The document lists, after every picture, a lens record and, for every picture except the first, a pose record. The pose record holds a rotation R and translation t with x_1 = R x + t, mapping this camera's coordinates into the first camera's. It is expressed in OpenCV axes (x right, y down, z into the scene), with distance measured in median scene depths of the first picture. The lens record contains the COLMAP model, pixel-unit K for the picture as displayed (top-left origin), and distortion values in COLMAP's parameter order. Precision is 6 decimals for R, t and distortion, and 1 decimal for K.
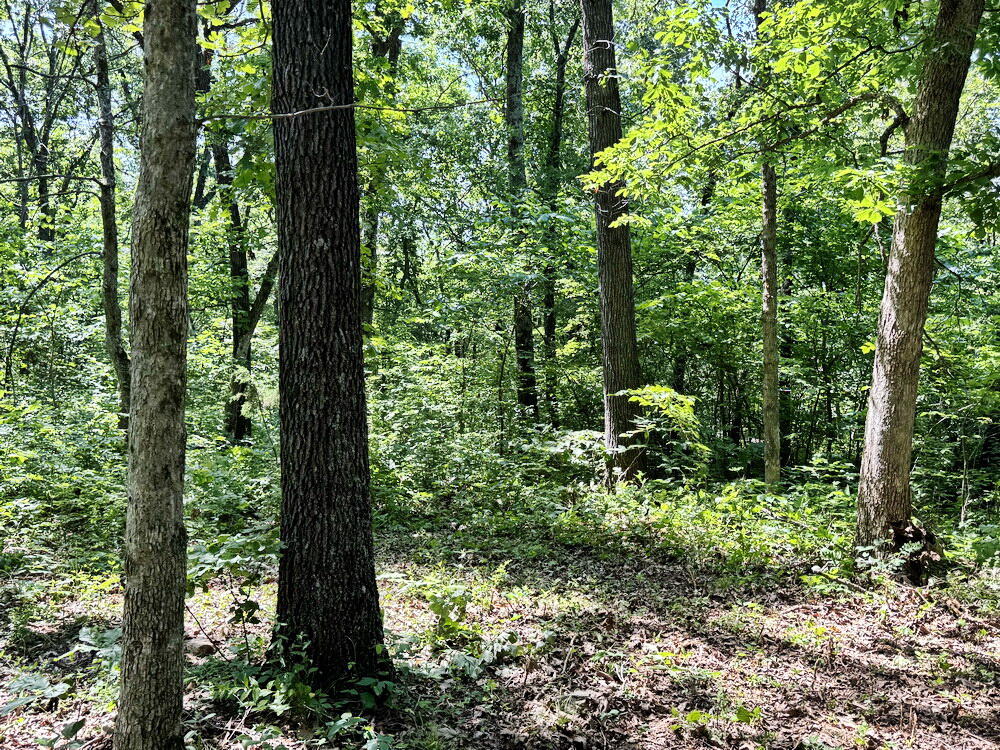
lens RADIAL K [[871.7, 0, 500.0], [0, 871.7, 375.0], [0, 0, 1]] dist [-0.052272, -0.001519]
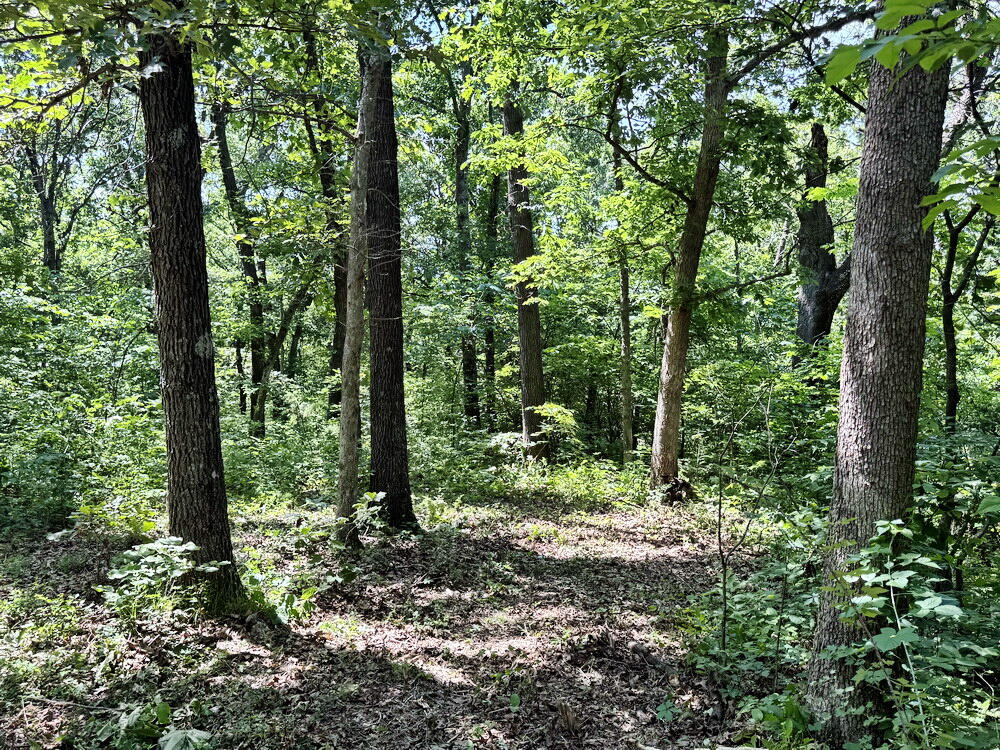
lens RADIAL K [[871.7, 0, 500.0], [0, 871.7, 375.0], [0, 0, 1]] dist [-0.052272, -0.001519]
pose [[0.997988, -0.000111, 0.063396, -0.018429], [0.001022, 0.999897, -0.014337, -0.016802], [-0.063388, 0.014372, 0.997885, -0.583799]]
